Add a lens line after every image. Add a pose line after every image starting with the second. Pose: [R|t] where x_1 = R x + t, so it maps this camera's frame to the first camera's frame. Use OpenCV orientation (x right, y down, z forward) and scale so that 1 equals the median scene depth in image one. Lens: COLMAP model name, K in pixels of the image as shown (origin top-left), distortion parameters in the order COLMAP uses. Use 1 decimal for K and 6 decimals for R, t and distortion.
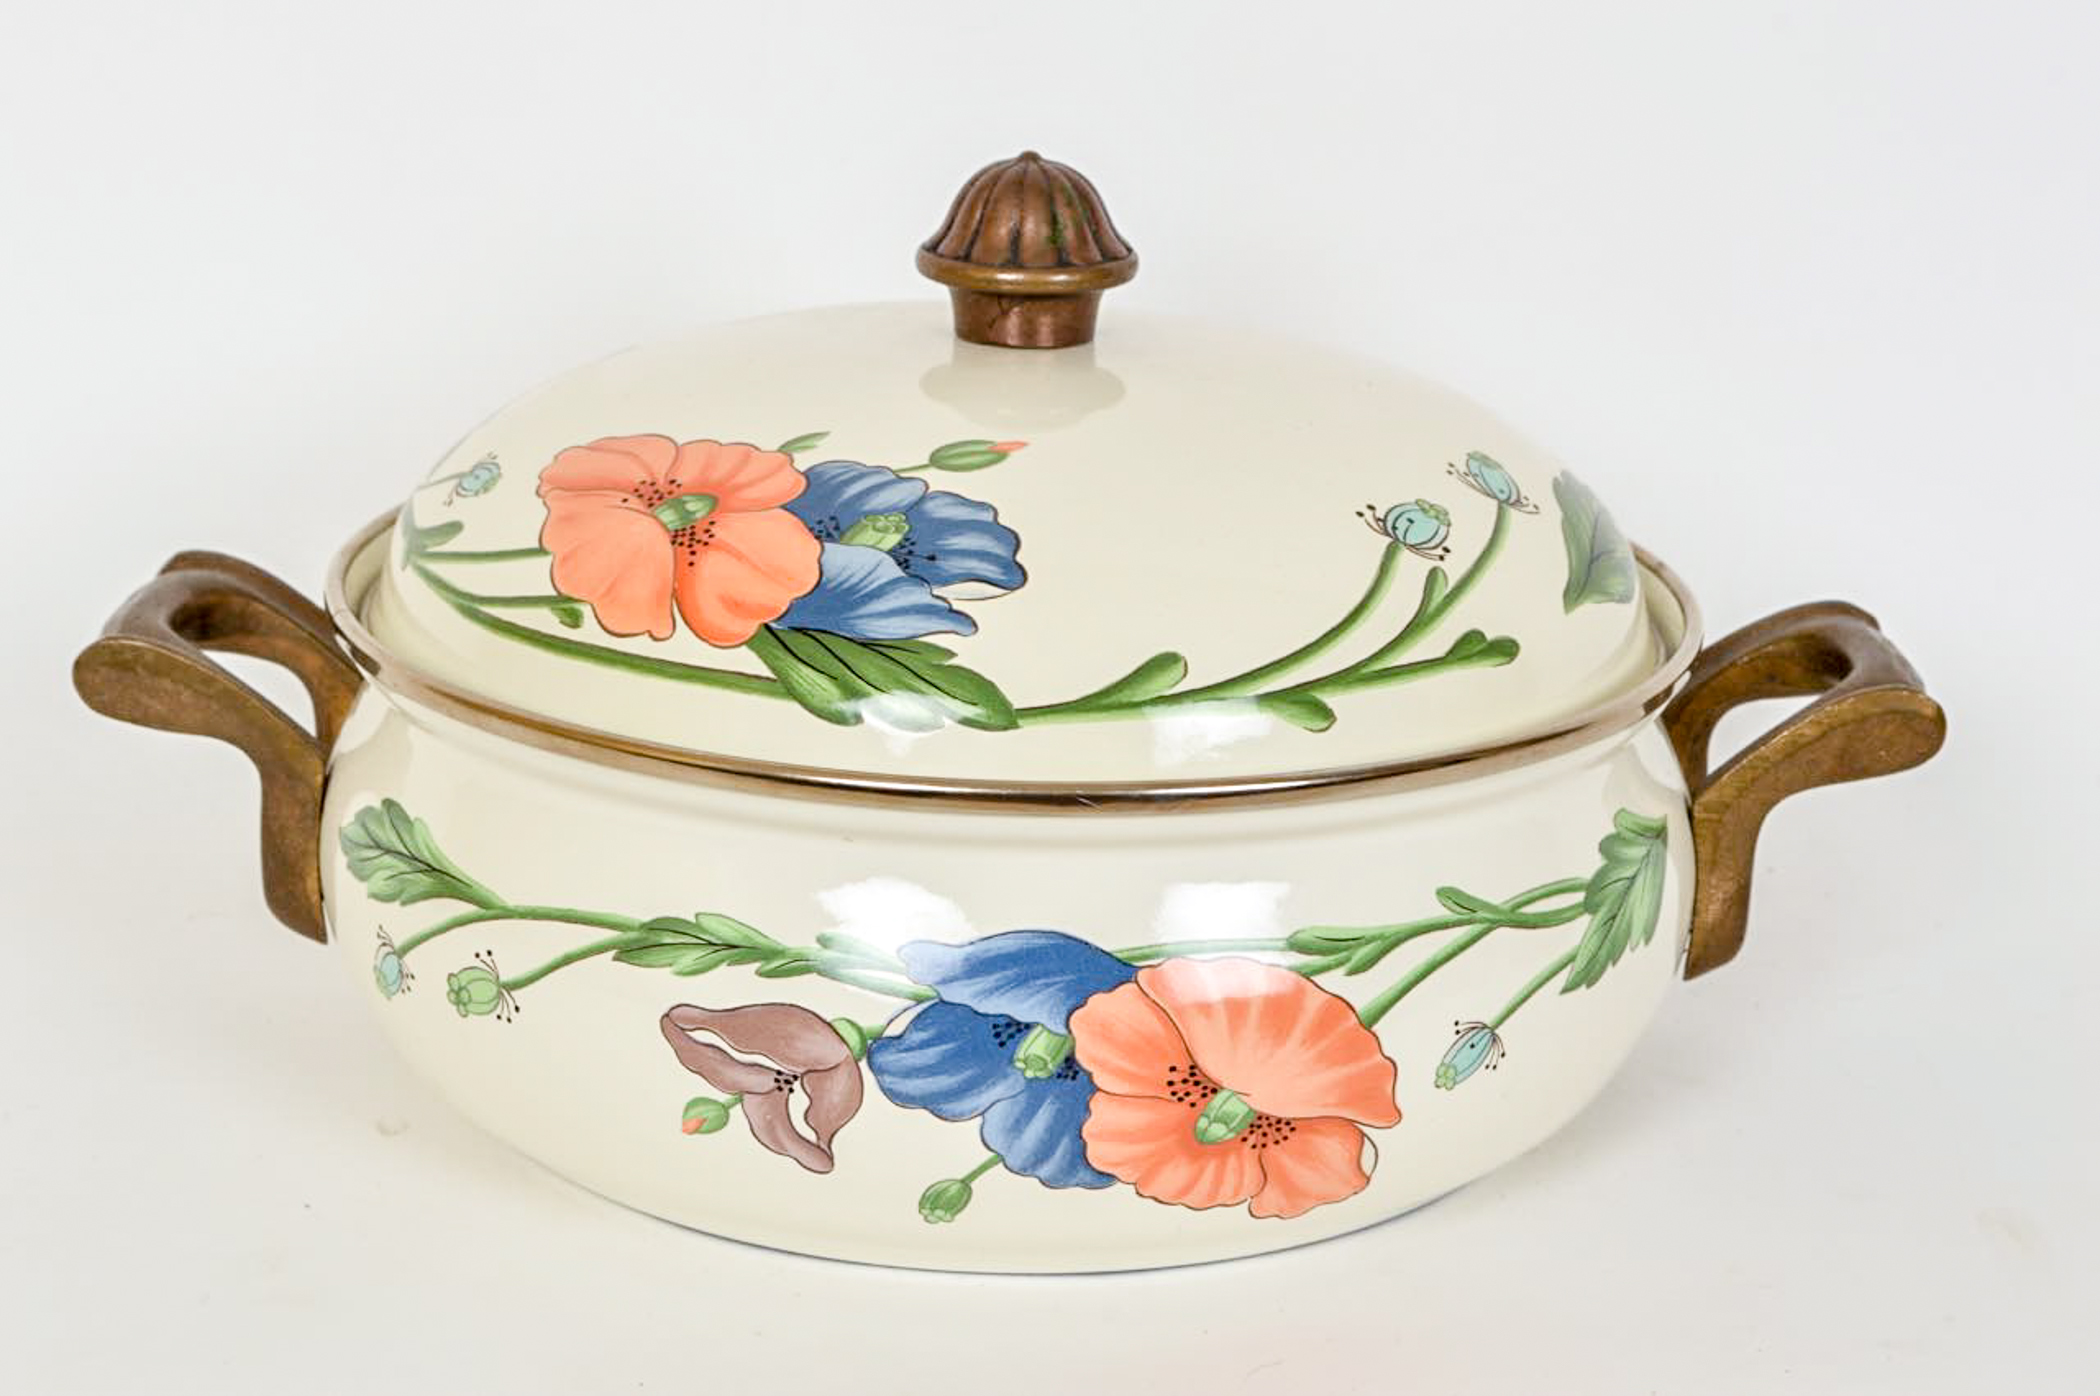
lens RADIAL K [[3959.9, 0, 1050.0], [0, 3959.9, 698.0], [0, 0, 1]] dist [-0.037157, -0.040986]
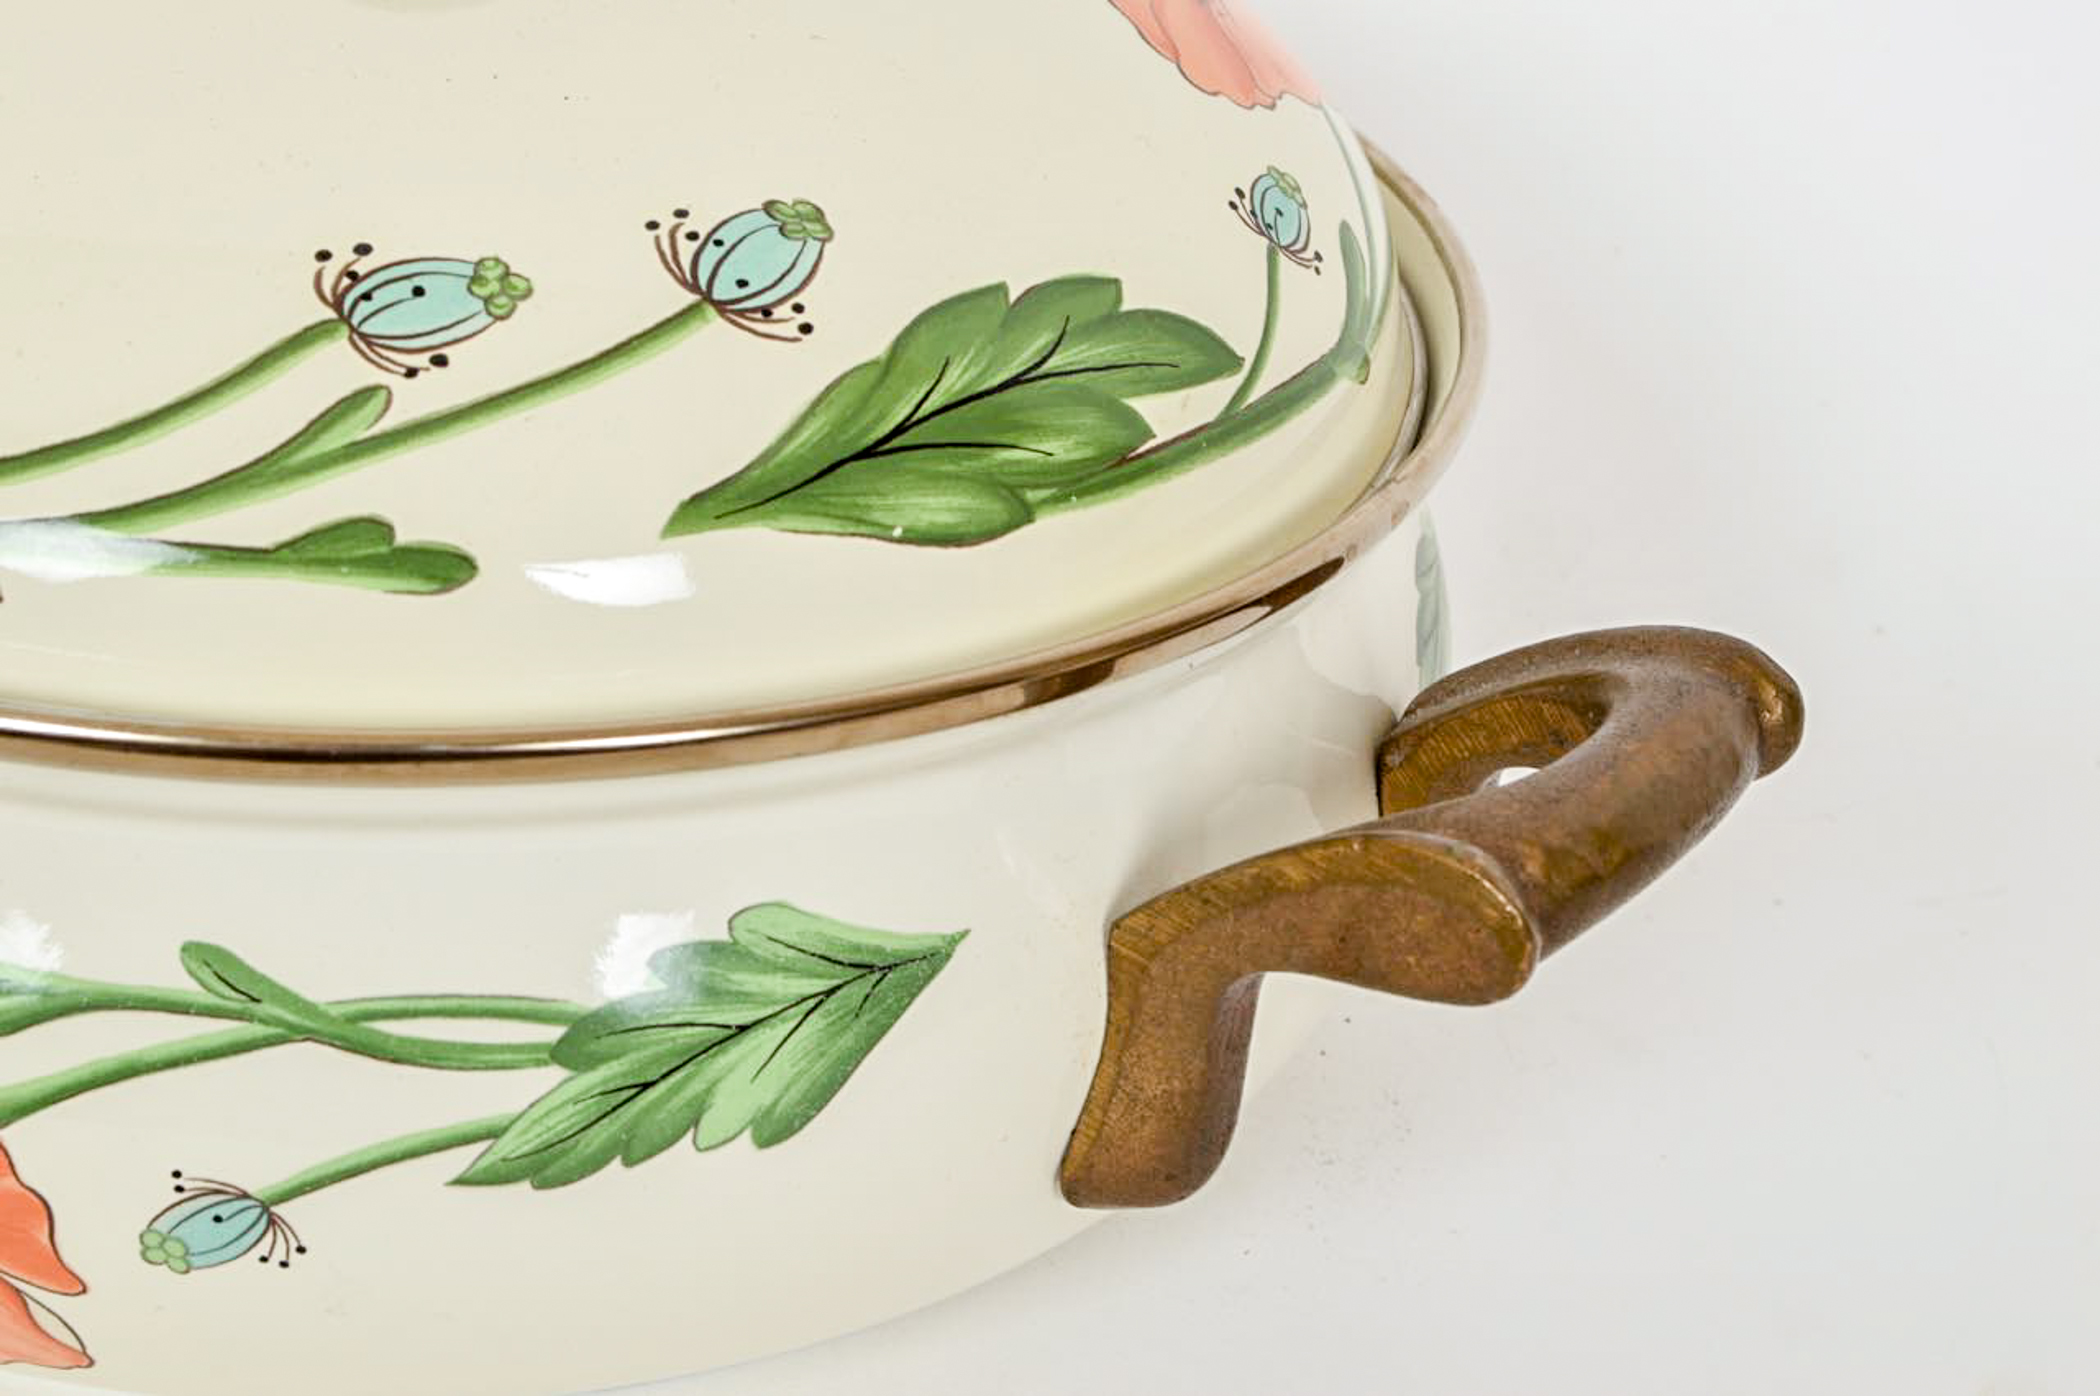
lens RADIAL K [[3782.7, 0, 1049.2], [0, 3782.7, 693.9], [0, 0, 1]] dist [-0.017189, 0.079461]
pose [[0.809044, 0.313615, -0.497085, 0.462621], [-0.225454, 0.946642, 0.230301, -0.139225], [0.542788, -0.074254, 0.836581, 0.635065]]
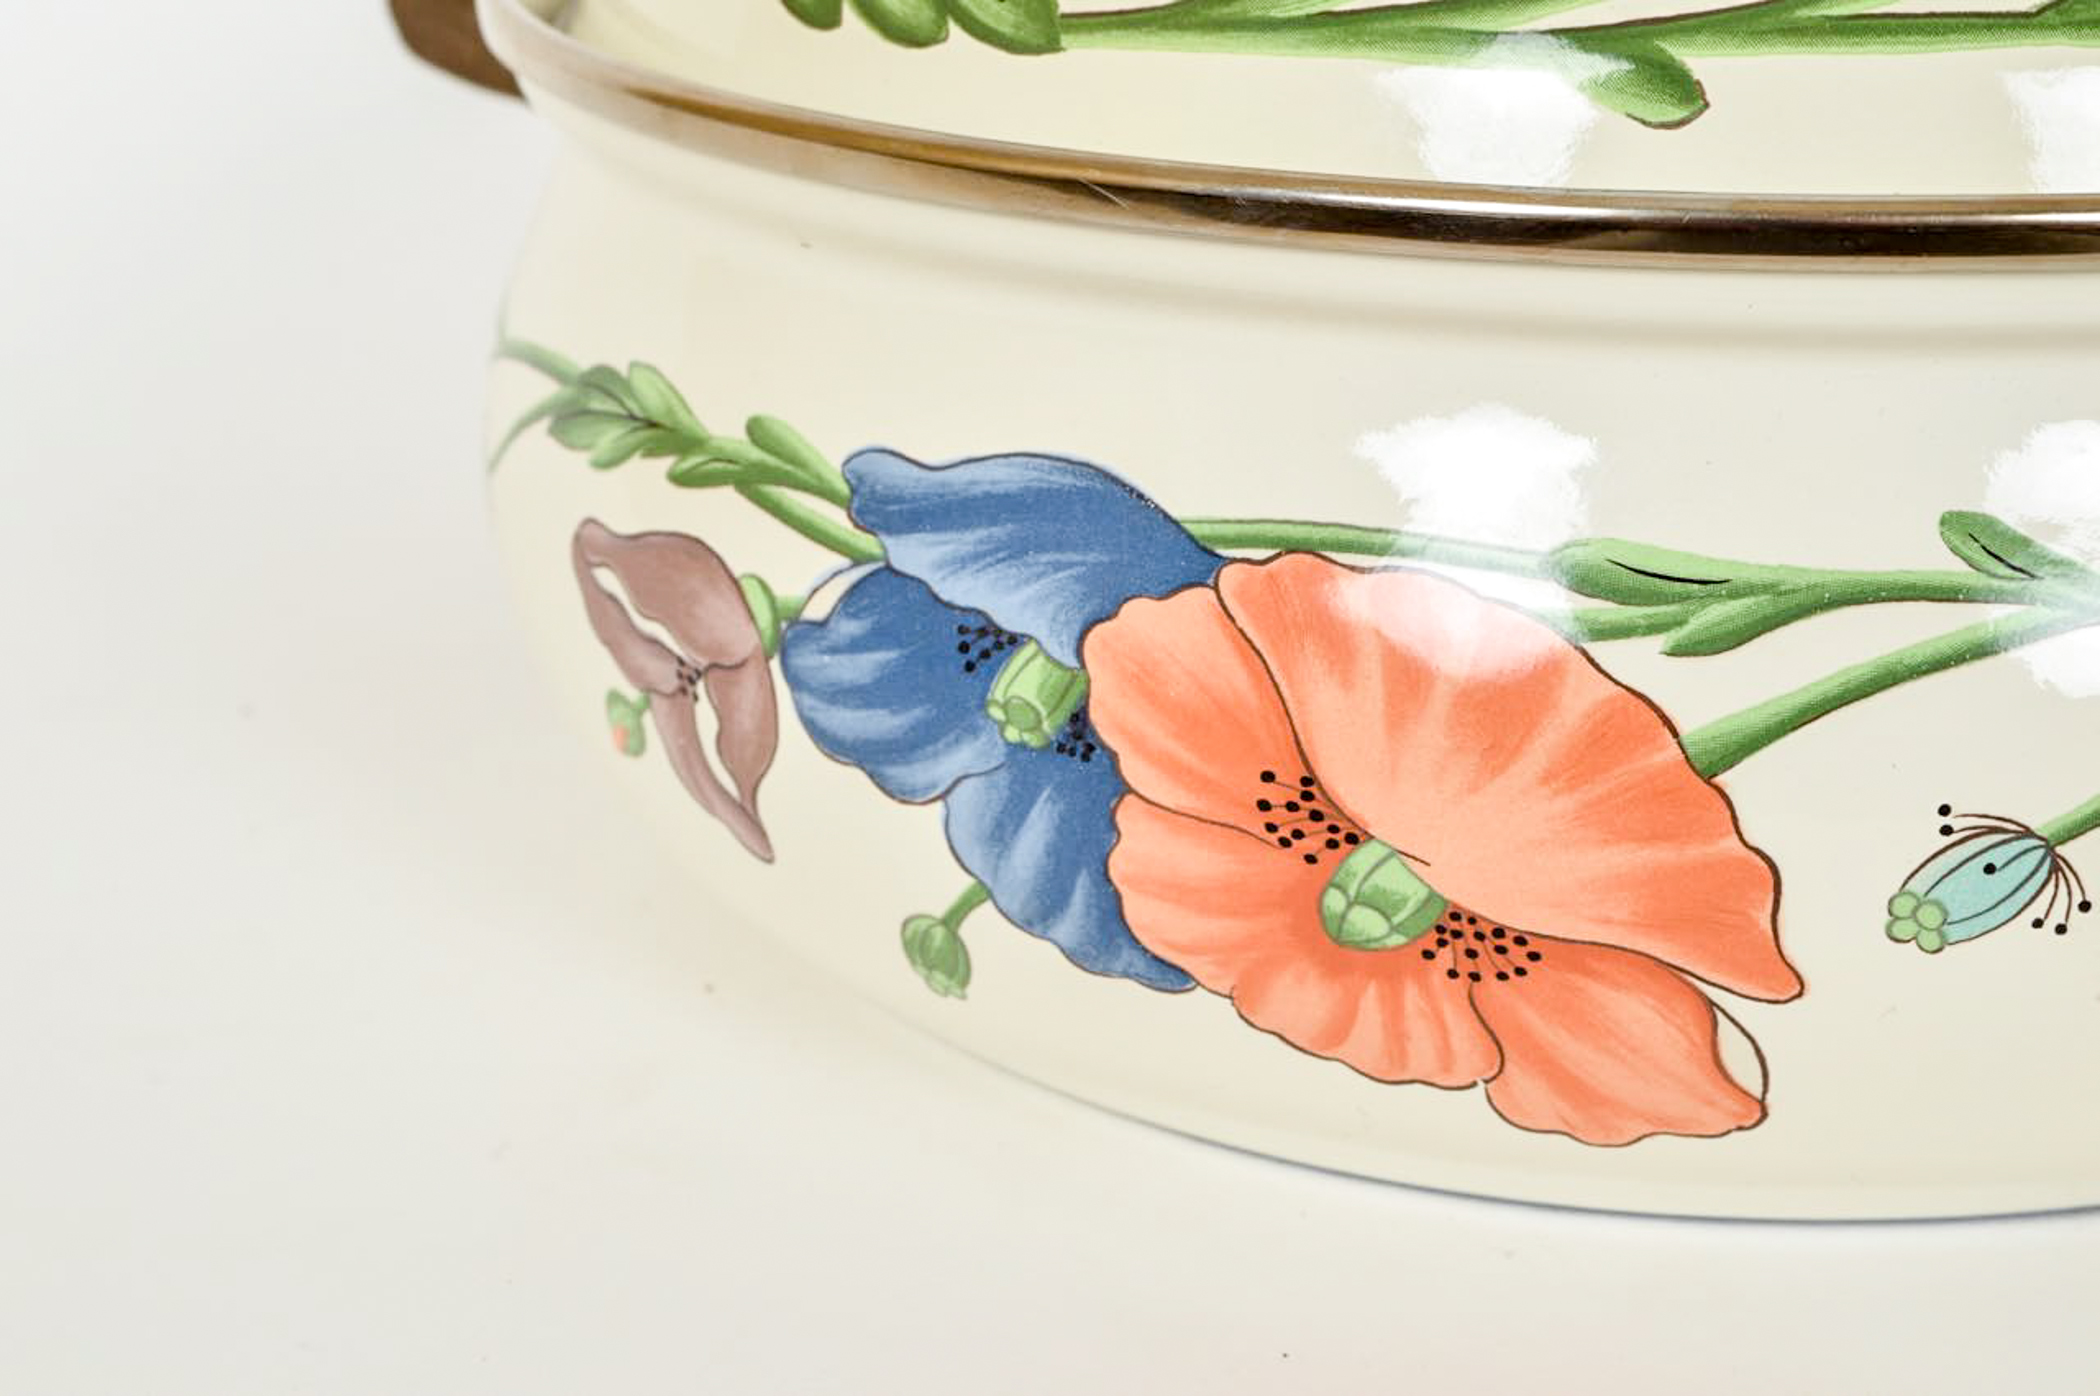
lens RADIAL K [[3782.7, 0, 1049.2], [0, 3782.7, 693.9], [0, 0, 1]] dist [-0.017189, 0.079461]
pose [[0.806267, 0.162052, -0.568923, 0.272776], [-0.137277, 0.986747, 0.086517, 0.046324], [0.575403, 0.008344, 0.817827, 0.595884]]
